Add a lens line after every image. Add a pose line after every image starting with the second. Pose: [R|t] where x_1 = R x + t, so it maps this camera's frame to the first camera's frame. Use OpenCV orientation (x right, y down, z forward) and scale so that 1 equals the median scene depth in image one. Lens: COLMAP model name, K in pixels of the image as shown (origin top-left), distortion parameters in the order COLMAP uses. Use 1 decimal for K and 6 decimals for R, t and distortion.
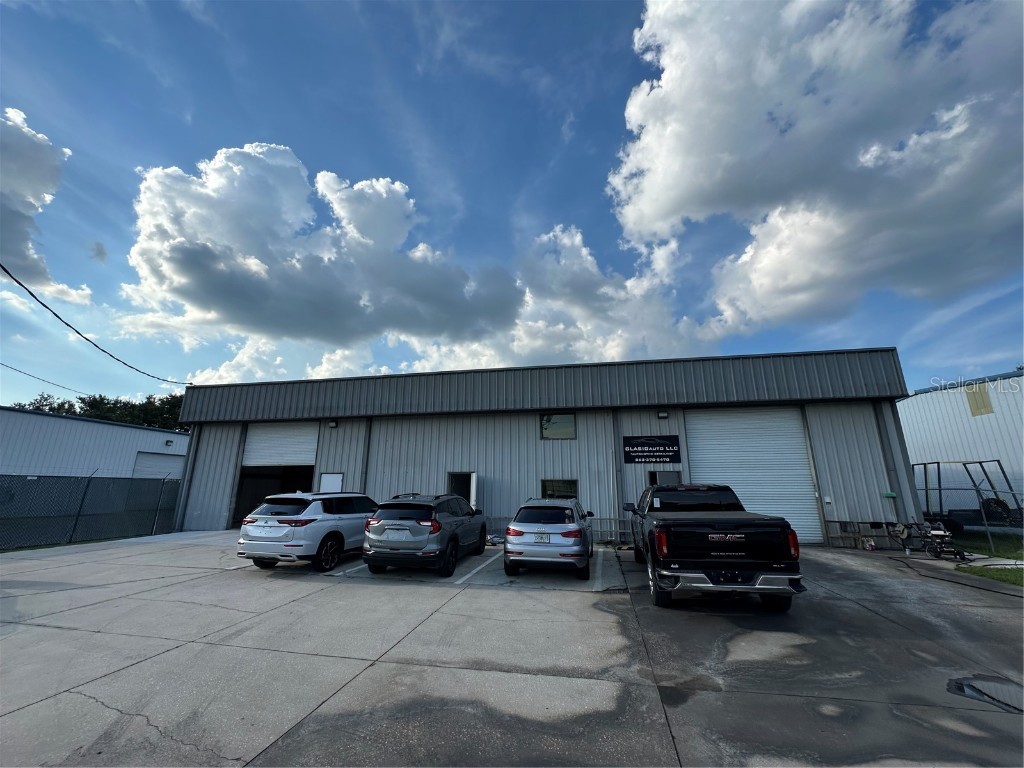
lens RADIAL K [[408.9, 0, 512.0], [0, 408.9, 384.0], [0, 0, 1]] dist [-0.007066, 0.000634]
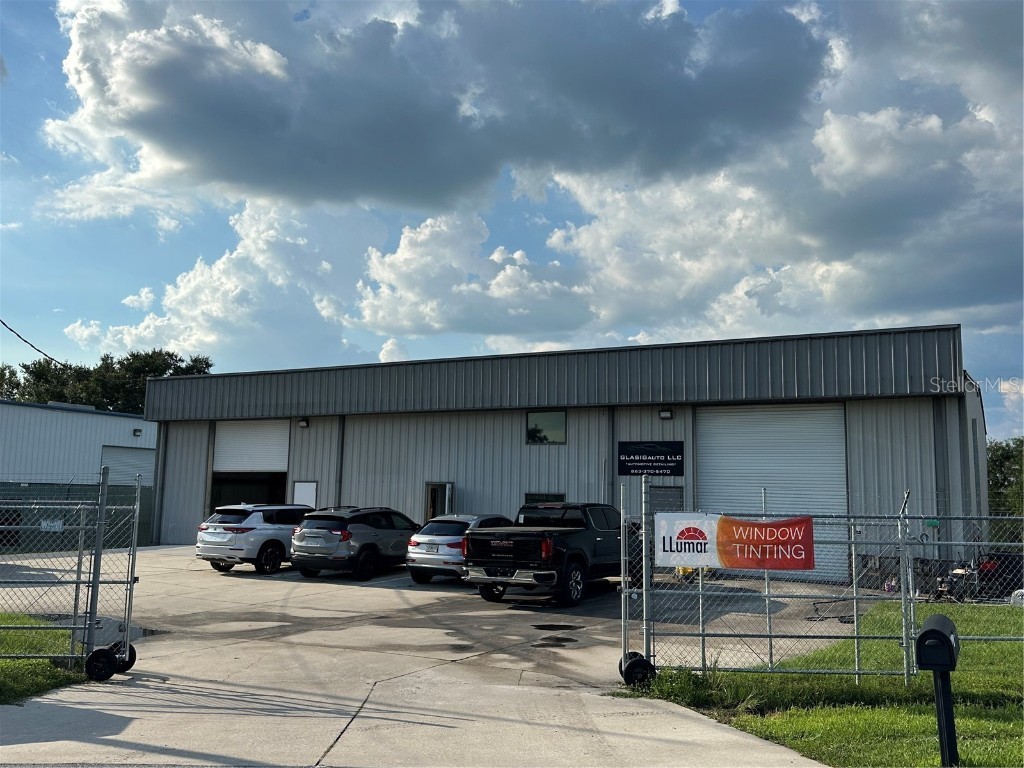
lens RADIAL K [[905.4, 0, 576.9], [0, 905.4, 383.8], [0, 0, 1]] dist [0.086786, -0.193954]
pose [[0.969183, -0.012935, -0.246003, 0.605568], [0.043553, 0.991887, 0.119431, -0.194374], [0.242462, -0.126465, 0.961883, -0.694410]]
